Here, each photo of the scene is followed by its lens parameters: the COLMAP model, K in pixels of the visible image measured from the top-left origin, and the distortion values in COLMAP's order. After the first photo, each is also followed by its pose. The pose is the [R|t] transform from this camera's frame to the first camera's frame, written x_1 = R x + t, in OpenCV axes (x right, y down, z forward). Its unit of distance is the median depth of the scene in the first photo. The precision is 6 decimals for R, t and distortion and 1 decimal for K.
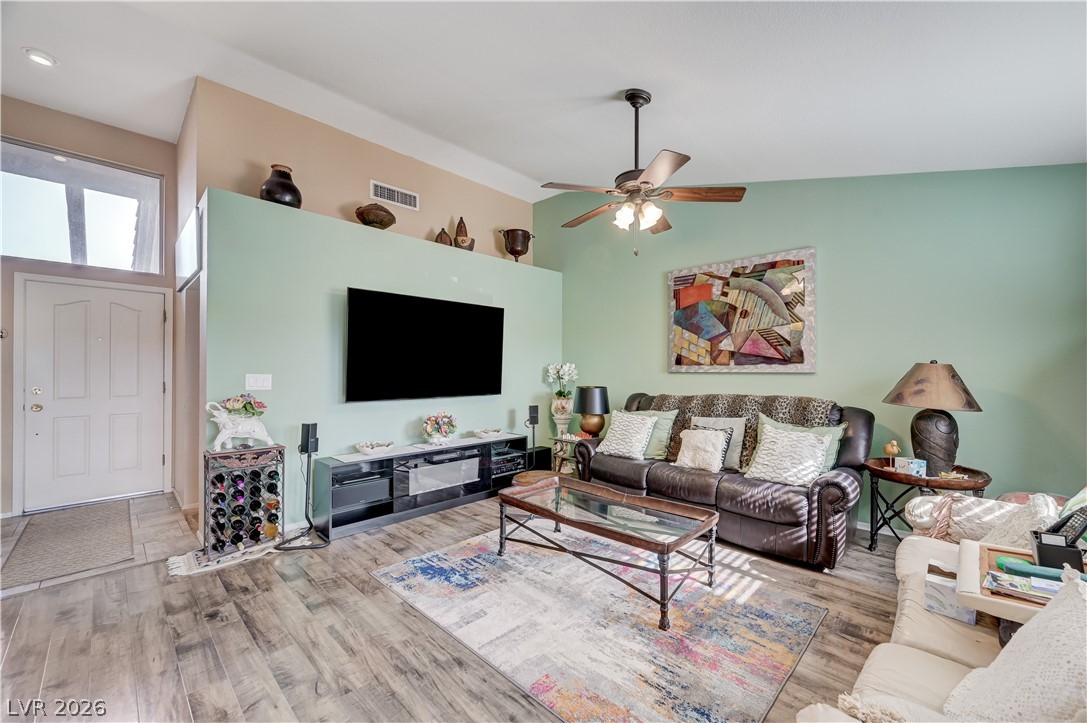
lens RADIAL K [[430.9, 0, 547.7], [0, 430.9, 371.1], [0, 0, 1]] dist [-0.002494, -0.000239]
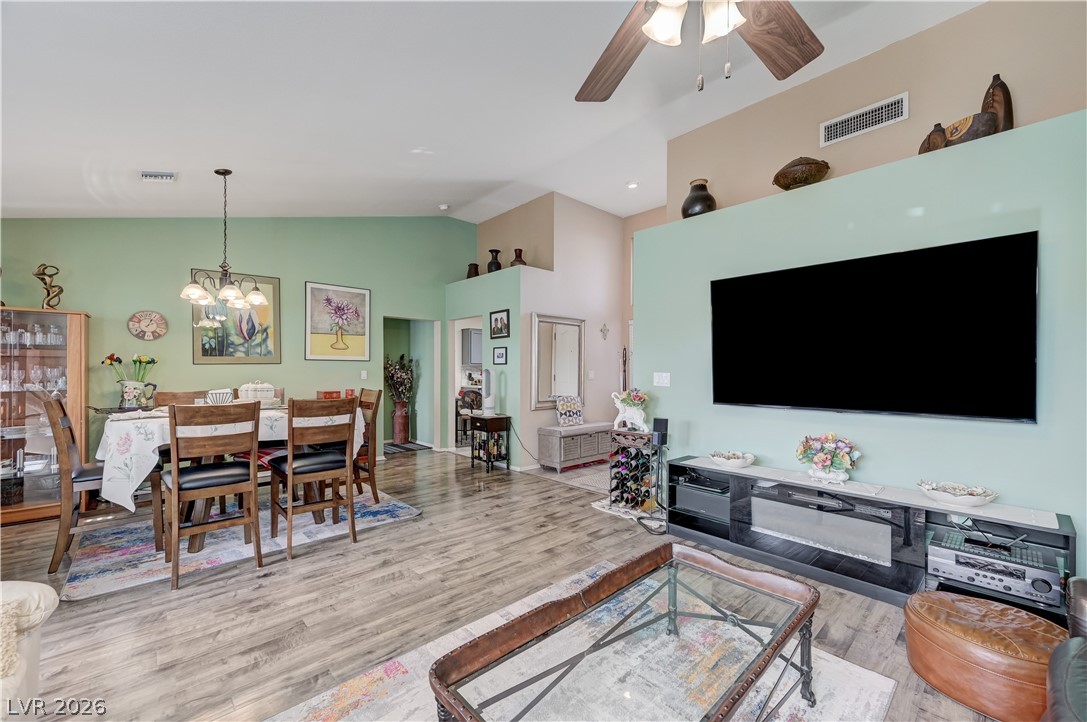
lens RADIAL K [[430.9, 0, 547.7], [0, 430.9, 370.6], [0, 0, 1]] dist [-0.002494, -0.000239]
pose [[-0.049647, 0.003848, -0.998759, 0.462827], [-0.002353, 0.999989, 0.003969, -0.002101], [0.998764, 0.002547, -0.049637, 0.648763]]
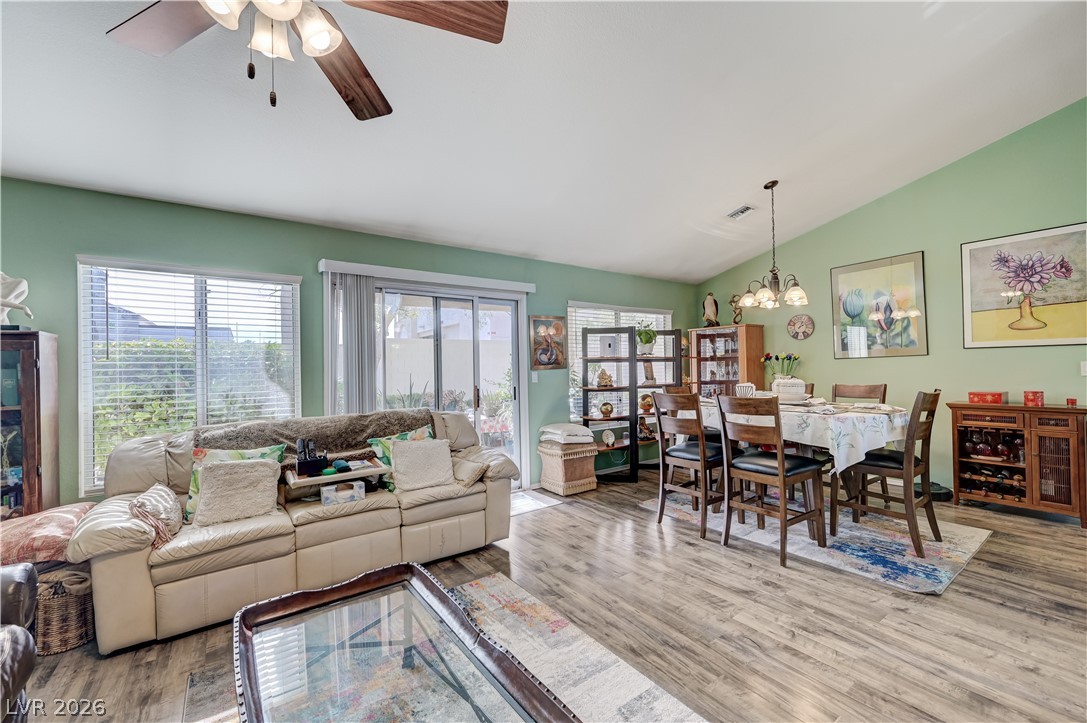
lens RADIAL K [[440.8, 0, 550.9], [0, 440.8, 364.7], [0, 0, 1]] dist [0.000141, 0.000352]
pose [[-0.985543, 0.020928, 0.168130, -0.098794], [0.019616, 0.999763, -0.009461, -0.000077], [-0.168288, -0.006026, -0.985719, 1.022560]]
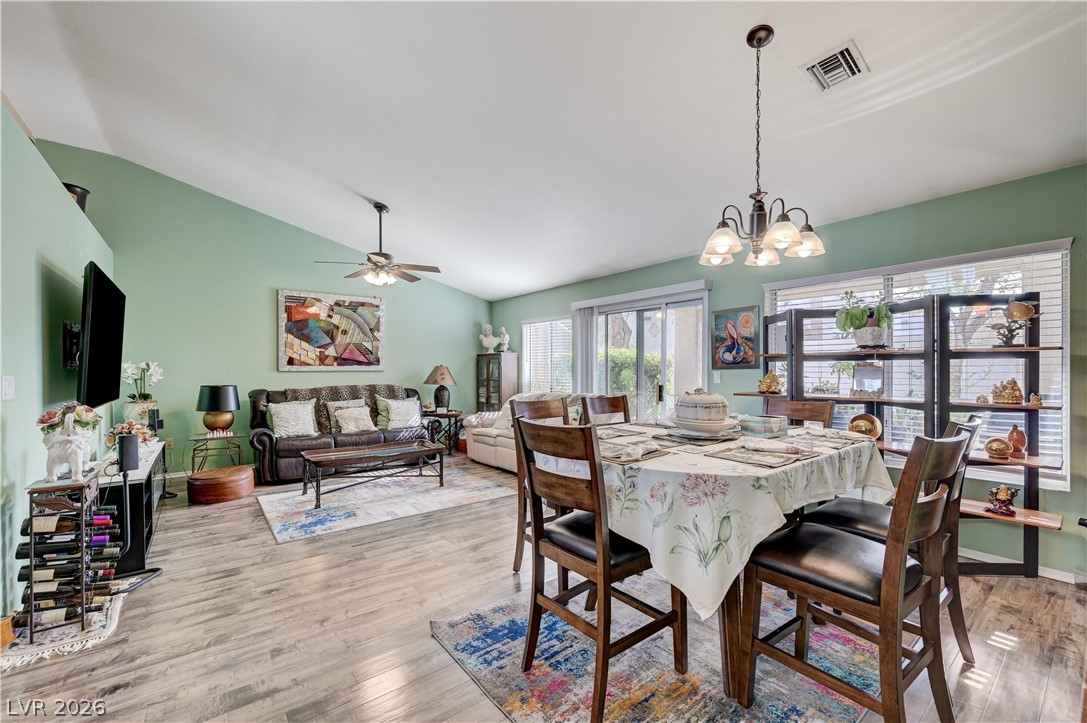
lens RADIAL K [[449.8, 0, 549.1], [0, 449.8, 375.1], [0, 0, 1]] dist [-0.000137, 0.000111]
pose [[0.136504, -0.014506, 0.990533, -1.077963], [0.003425, 0.999894, 0.014171, -0.001580], [-0.990634, 0.001458, 0.136539, 0.076306]]
